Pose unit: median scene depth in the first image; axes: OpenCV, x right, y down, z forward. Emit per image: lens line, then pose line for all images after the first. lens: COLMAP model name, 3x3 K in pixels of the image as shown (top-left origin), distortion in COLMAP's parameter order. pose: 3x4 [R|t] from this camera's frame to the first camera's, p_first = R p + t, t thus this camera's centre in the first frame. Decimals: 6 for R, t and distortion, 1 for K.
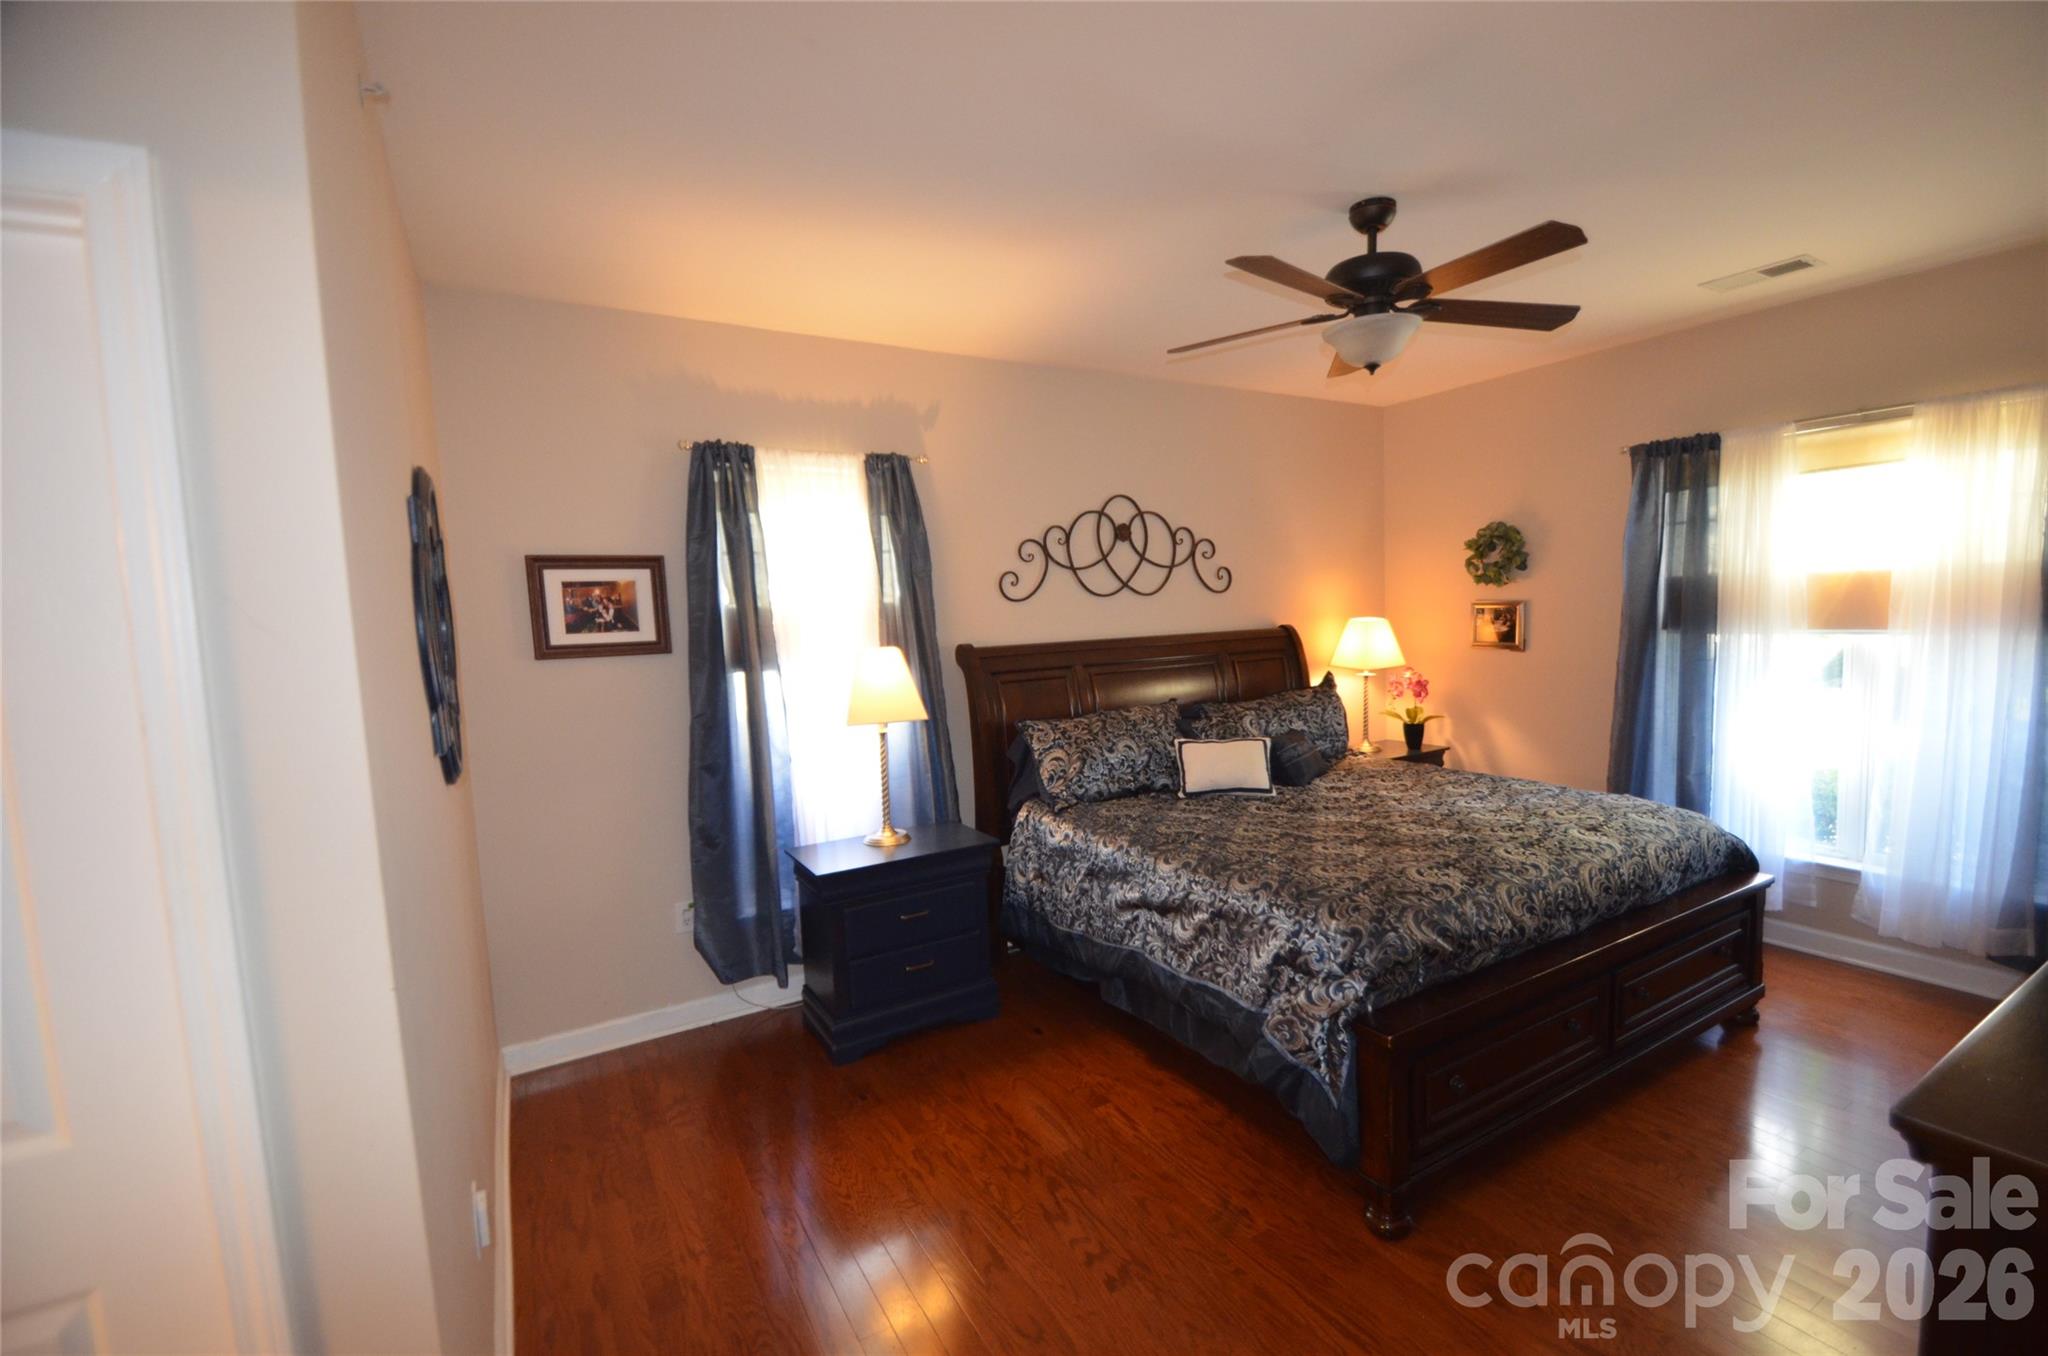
lens RADIAL K [[904.8, 0, 1070.0], [0, 904.8, 692.5], [0, 0, 1]] dist [0.023953, -0.023540]
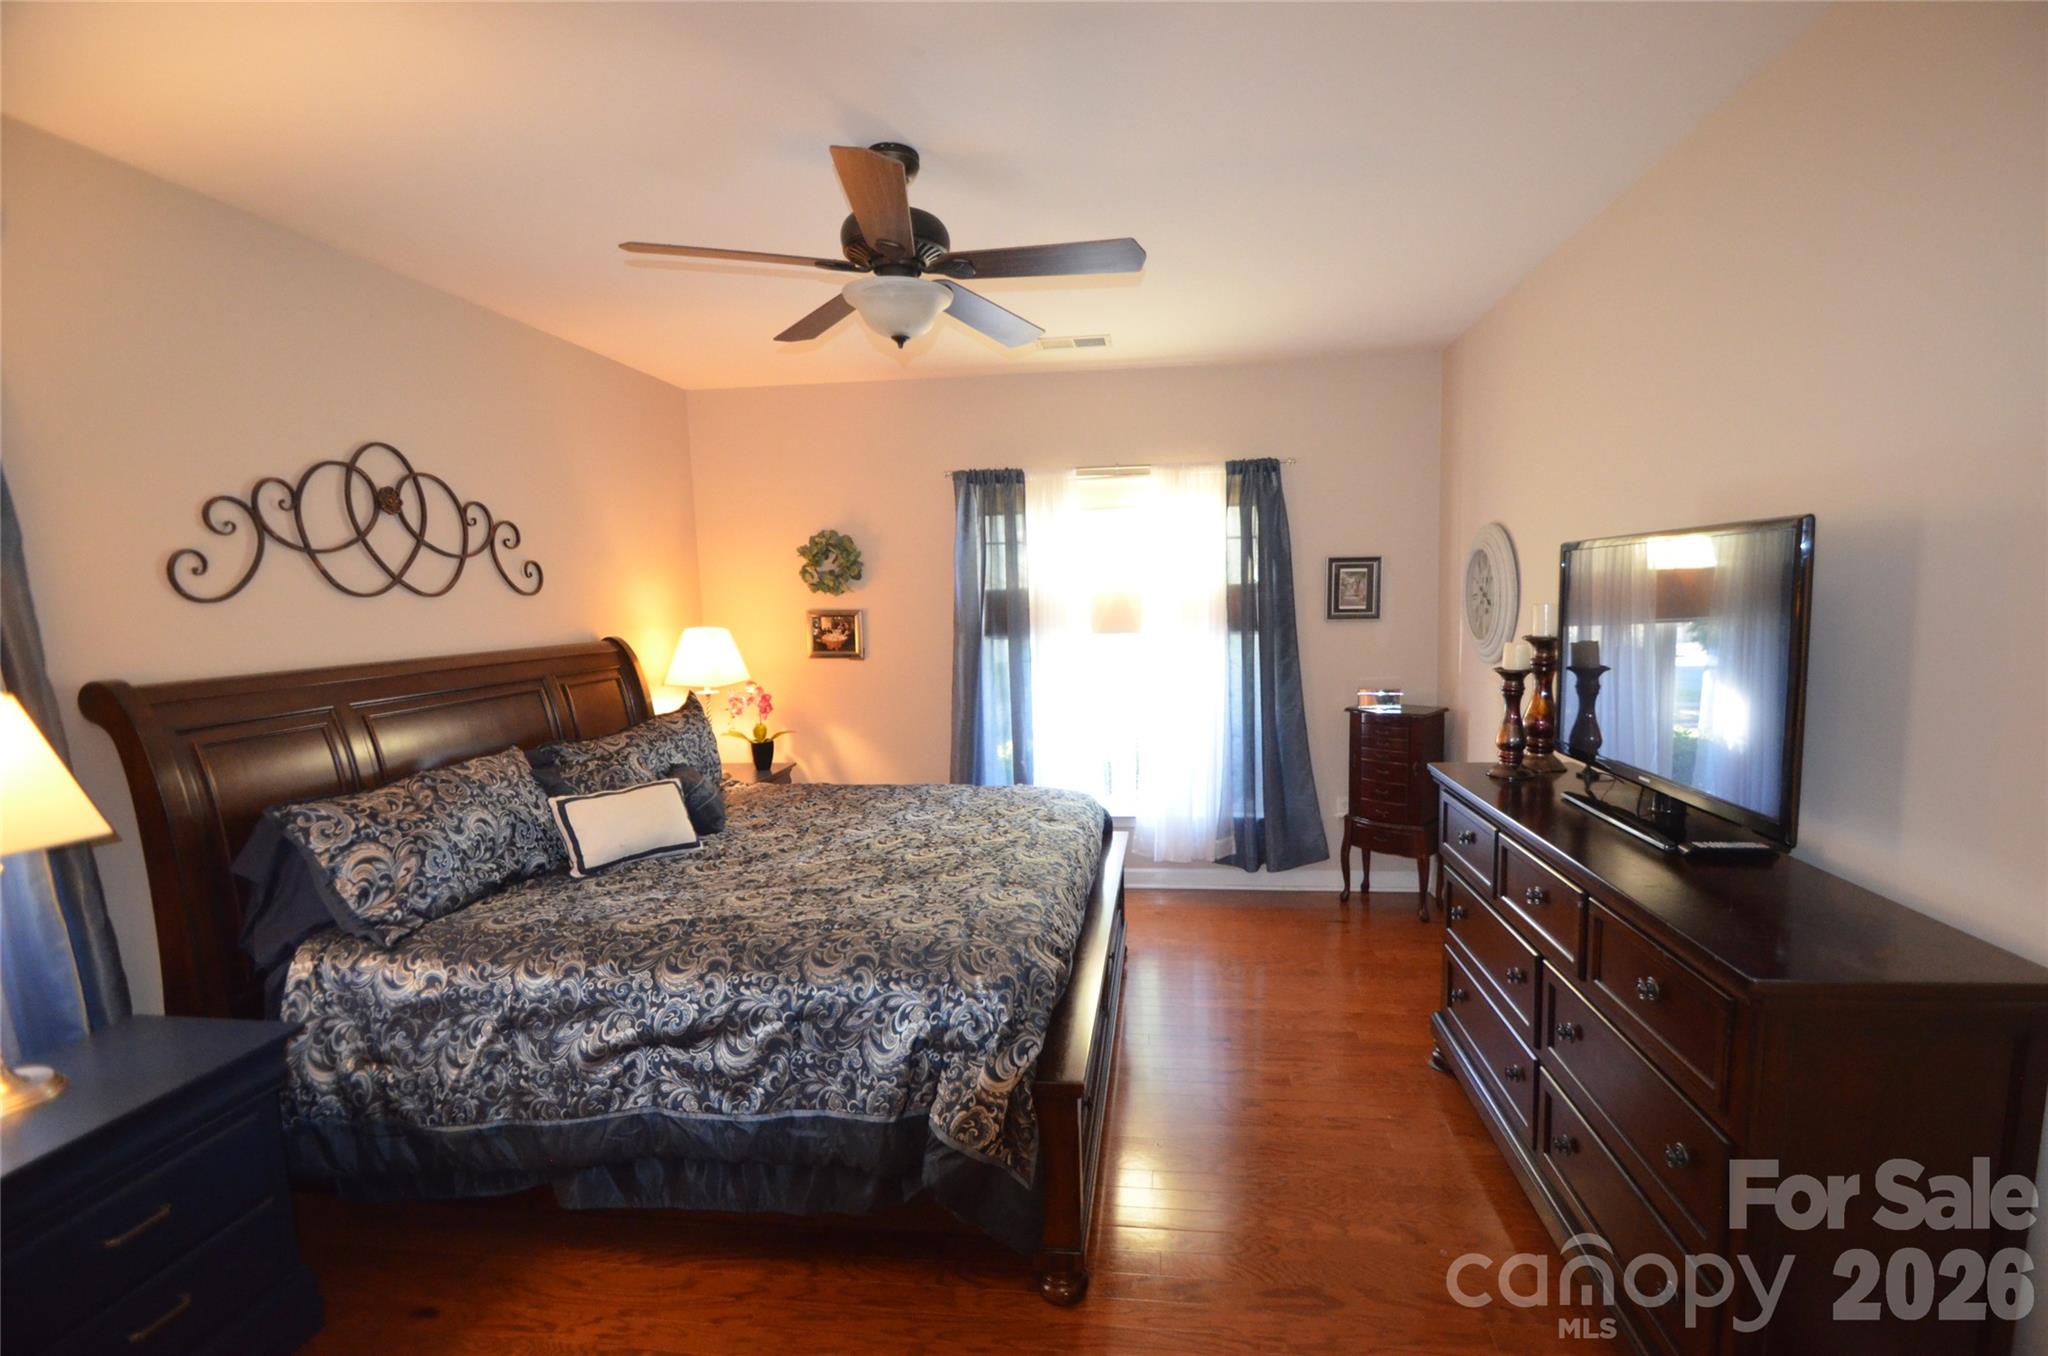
lens RADIAL K [[904.8, 0, 1070.0], [0, 904.8, 692.5], [0, 0, 1]] dist [0.023953, -0.023540]
pose [[0.617212, -0.062618, 0.784301, -0.201536], [0.073688, 0.997047, 0.021614, -0.018073], [-0.783339, 0.044453, 0.620004, 0.251634]]
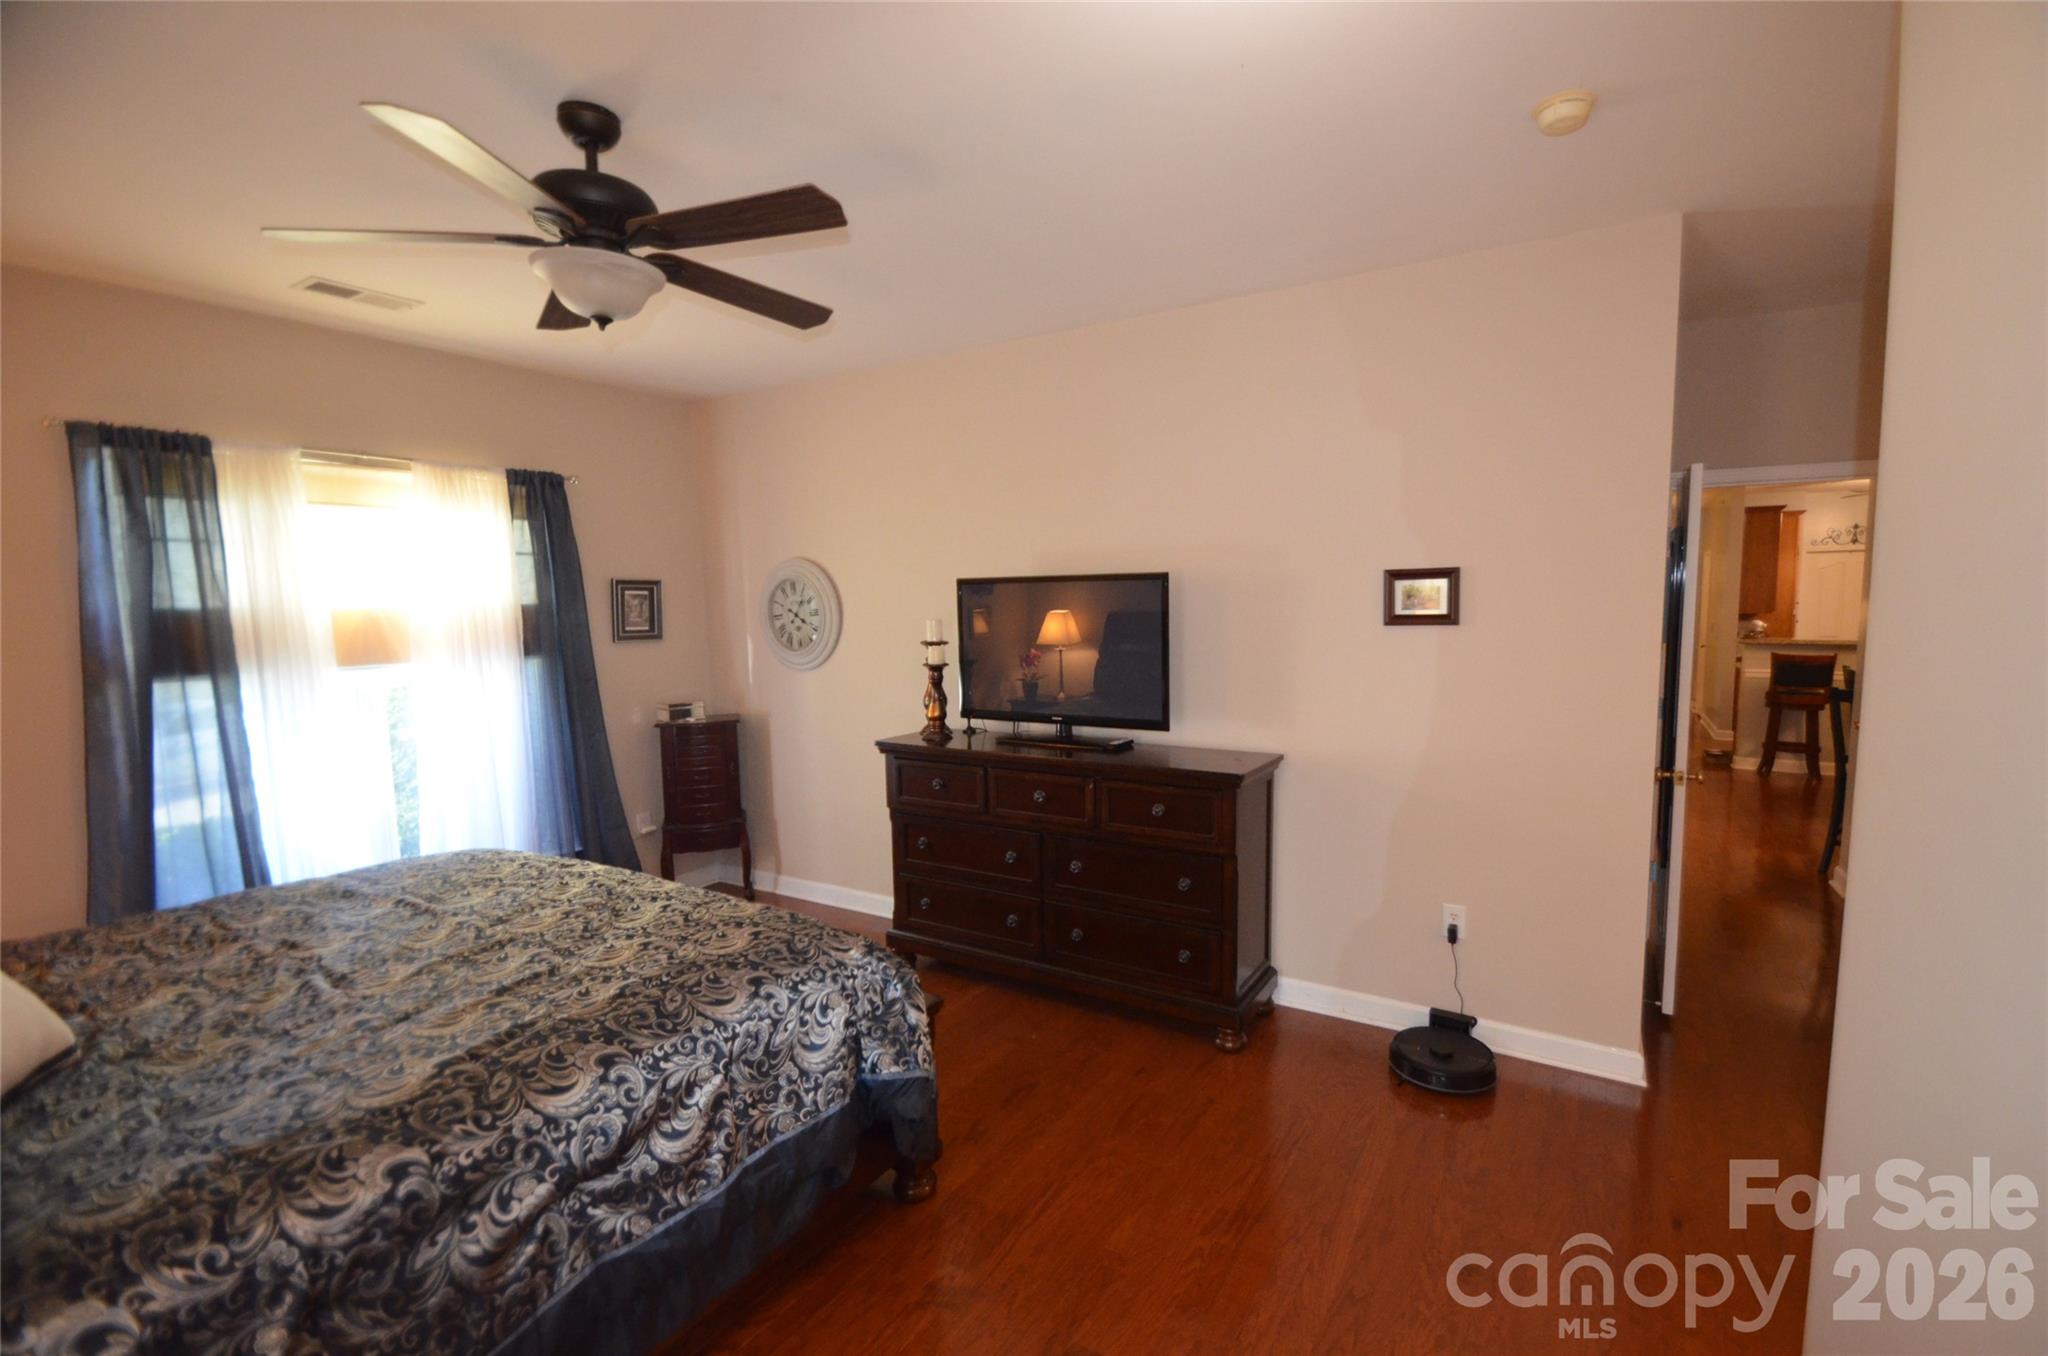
lens RADIAL K [[904.8, 0, 1070.0], [0, 904.8, 692.5], [0, 0, 1]] dist [0.023953, -0.023540]
pose [[-0.462563, -0.043561, 0.885516, -0.412791], [0.115696, 0.987286, 0.109003, -0.058619], [-0.879005, 0.152871, -0.451642, 0.768815]]
